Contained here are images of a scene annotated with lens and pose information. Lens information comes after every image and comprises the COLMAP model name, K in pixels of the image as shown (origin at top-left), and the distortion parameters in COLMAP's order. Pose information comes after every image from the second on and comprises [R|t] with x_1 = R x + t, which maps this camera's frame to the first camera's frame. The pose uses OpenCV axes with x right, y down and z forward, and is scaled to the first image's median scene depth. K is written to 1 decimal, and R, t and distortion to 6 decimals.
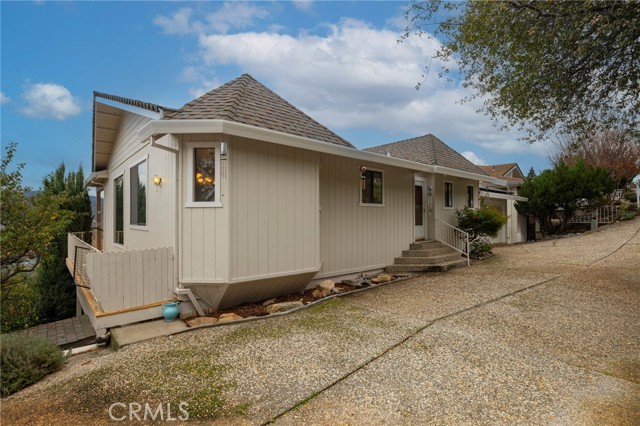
lens RADIAL K [[310.9, 0, 323.7], [0, 310.9, 214.1], [0, 0, 1]] dist [0.000100, 0.000707]
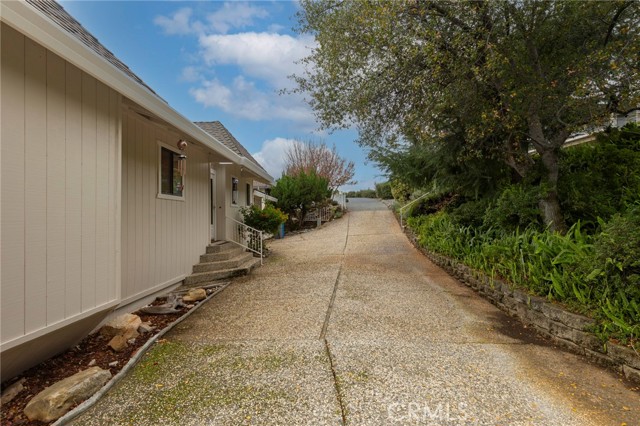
lens RADIAL K [[310.9, 0, 323.7], [0, 310.9, 214.1], [0, 0, 1]] dist [0.000100, 0.000707]
pose [[0.673090, 0.009075, 0.739505, -0.142258], [-0.009944, 0.999945, -0.003220, 0.009511], [-0.739493, -0.005186, 0.673144, 0.234292]]
